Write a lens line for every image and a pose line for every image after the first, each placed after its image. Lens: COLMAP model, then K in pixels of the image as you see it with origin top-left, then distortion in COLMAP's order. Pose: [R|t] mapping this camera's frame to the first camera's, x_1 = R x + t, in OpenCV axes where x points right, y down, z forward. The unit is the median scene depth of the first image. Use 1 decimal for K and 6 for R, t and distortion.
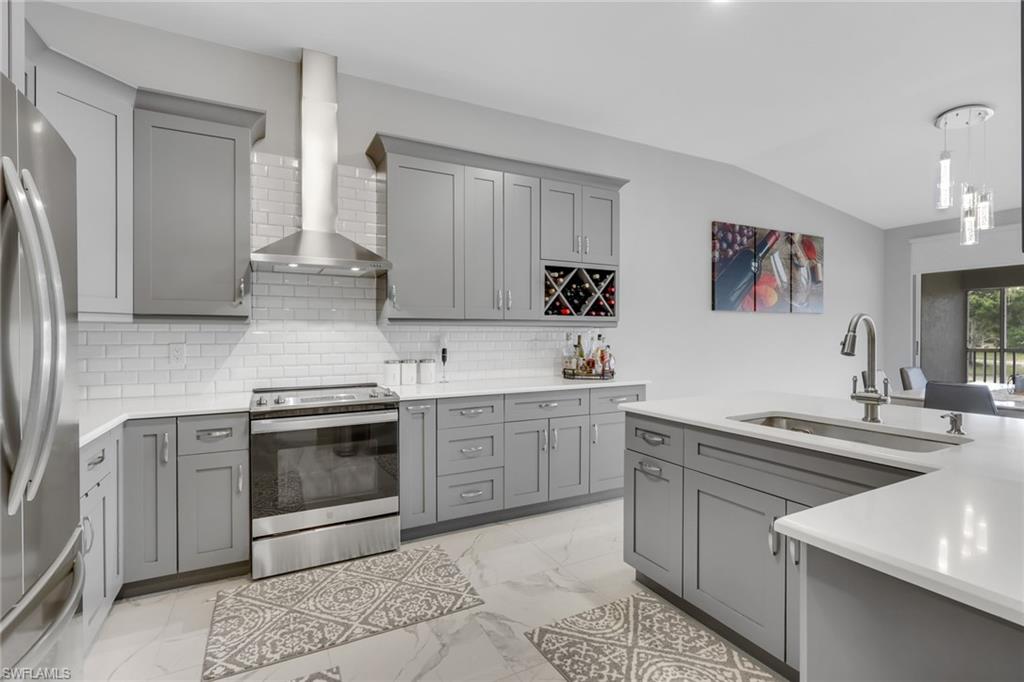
lens RADIAL K [[484.6, 0, 513.8], [0, 484.6, 337.6], [0, 0, 1]] dist [-0.001269, -0.000373]
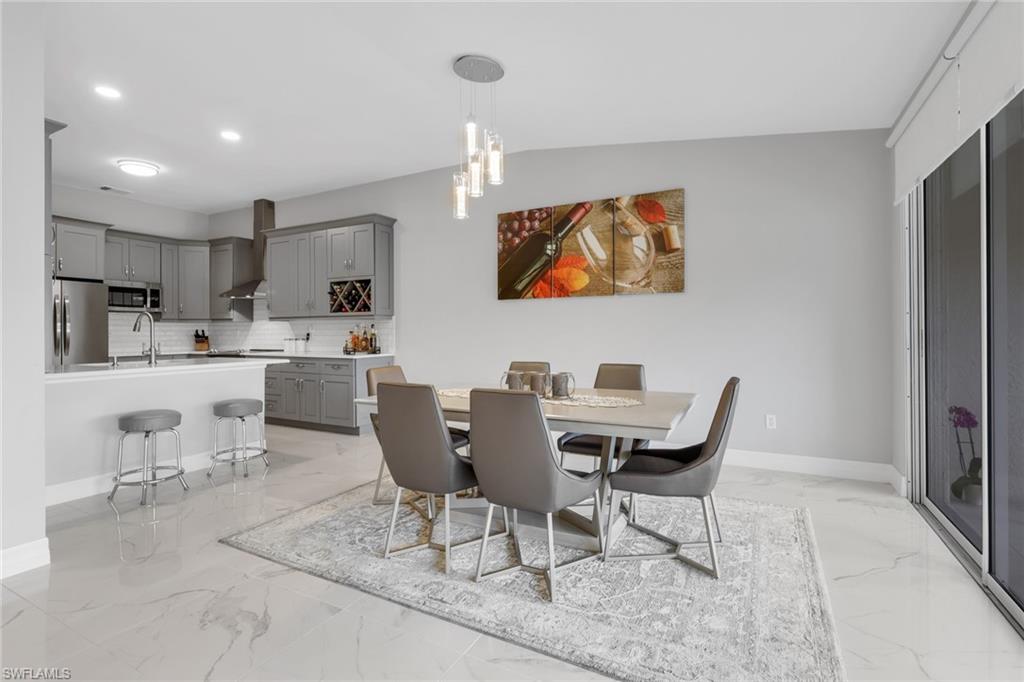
lens RADIAL K [[478.5, 0, 508.4], [0, 478.5, 329.5], [0, 0, 1]] dist [-0.005230, -0.000745]
pose [[0.561313, -0.002770, -0.827599, 1.217904], [-0.000772, 0.999992, -0.003871, 0.010986], [0.827604, 0.002812, 0.561306, 0.420867]]
